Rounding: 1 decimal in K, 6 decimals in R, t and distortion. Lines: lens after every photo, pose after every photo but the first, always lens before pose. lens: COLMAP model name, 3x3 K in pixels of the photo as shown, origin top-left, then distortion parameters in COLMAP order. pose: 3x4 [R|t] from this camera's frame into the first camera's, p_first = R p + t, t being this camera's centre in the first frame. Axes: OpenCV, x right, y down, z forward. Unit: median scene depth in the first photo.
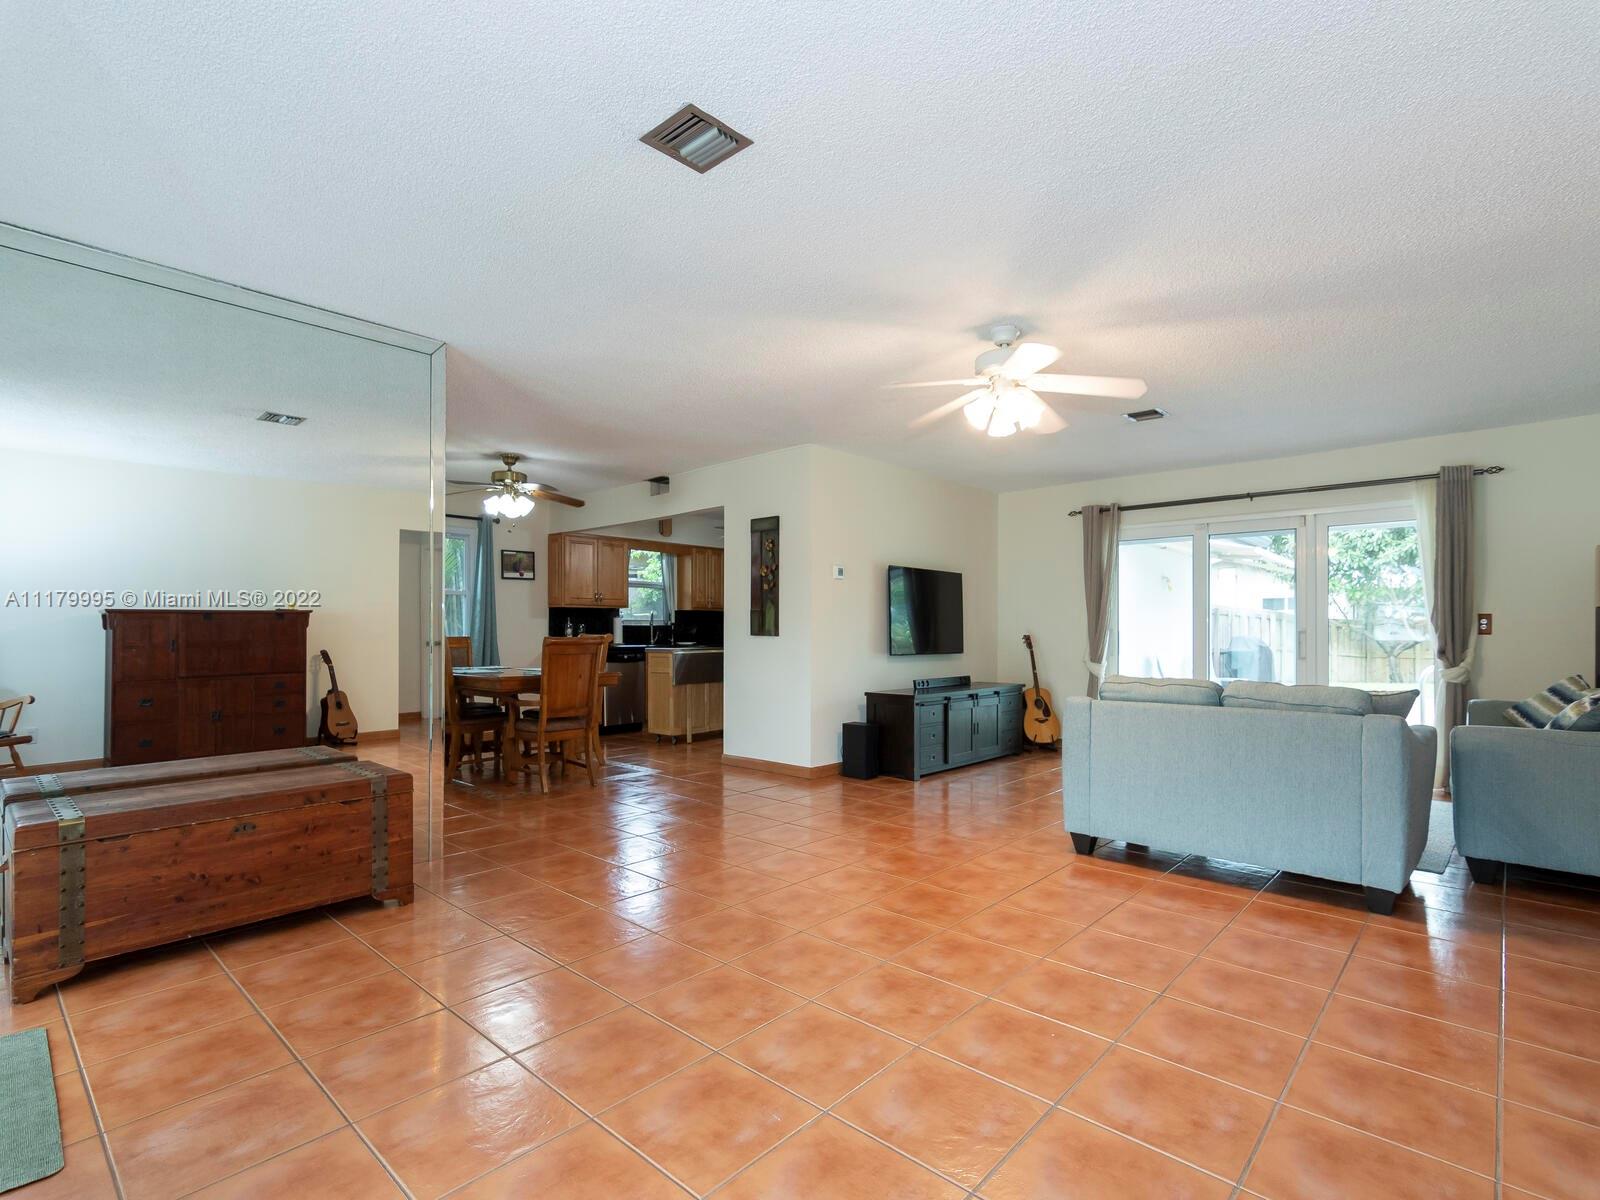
lens RADIAL K [[789.1, 0, 800.5], [0, 789.1, 624.6], [0, 0, 1]] dist [0.001403, 0.000028]
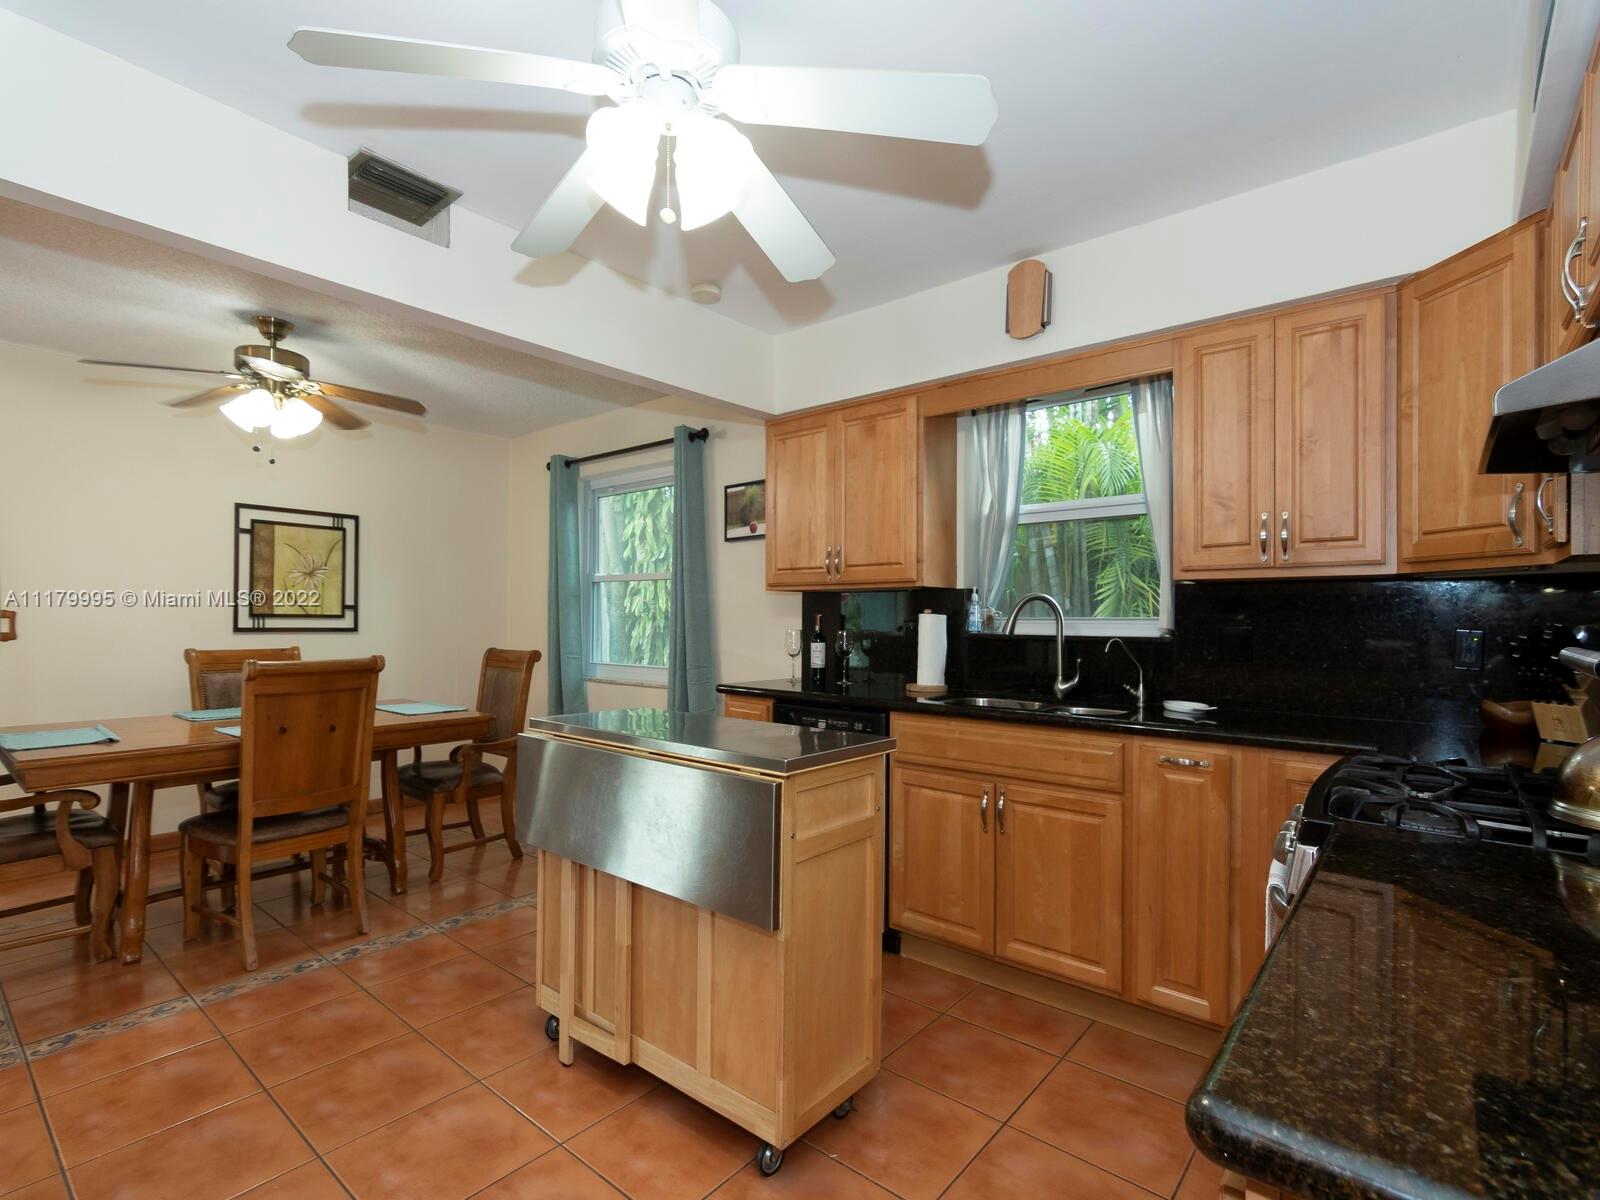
lens RADIAL K [[789.1, 0, 800.5], [0, 789.1, 624.6], [0, 0, 1]] dist [0.001403, 0.000028]
pose [[0.039393, 0.006063, -0.999205, 0.143035], [-0.000969, 0.999981, 0.006029, -0.006343], [0.999223, 0.000731, 0.039399, 1.025205]]
